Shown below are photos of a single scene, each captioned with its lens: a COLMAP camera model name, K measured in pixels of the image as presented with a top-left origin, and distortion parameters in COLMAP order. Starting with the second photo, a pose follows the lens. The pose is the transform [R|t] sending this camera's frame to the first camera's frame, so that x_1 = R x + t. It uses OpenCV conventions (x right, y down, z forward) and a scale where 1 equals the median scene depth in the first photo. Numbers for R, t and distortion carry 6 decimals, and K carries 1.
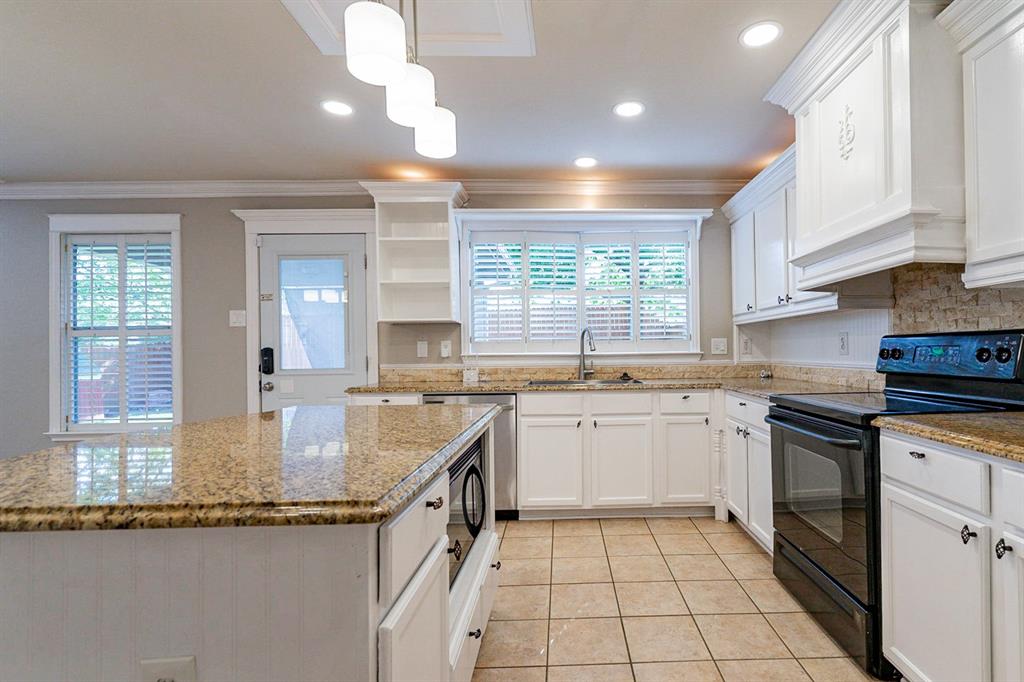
lens RADIAL K [[473.4, 0, 570.0], [0, 473.4, 344.3], [0, 0, 1]] dist [0.005871, -0.001677]
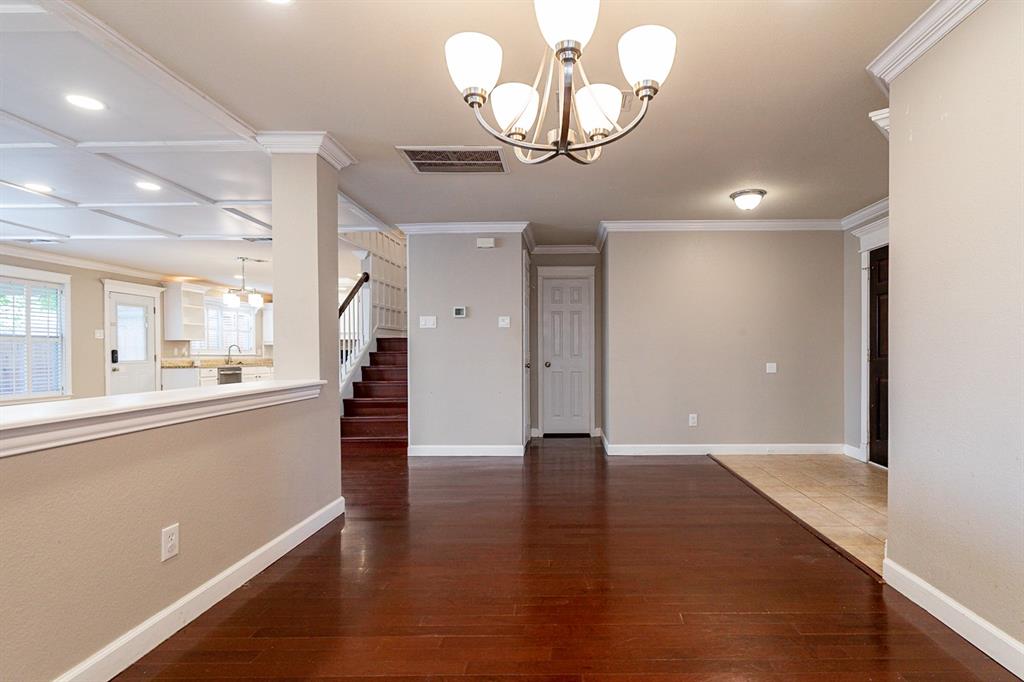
lens RADIAL K [[473.4, 0, 556.4], [0, 473.4, 357.5], [0, 0, 1]] dist [0.005871, -0.001677]
pose [[0.027971, 0.001763, 0.999607, -2.552451], [-0.002201, 0.999996, -0.001702, 0.037621], [-0.999606, -0.002153, 0.027975, -0.885229]]
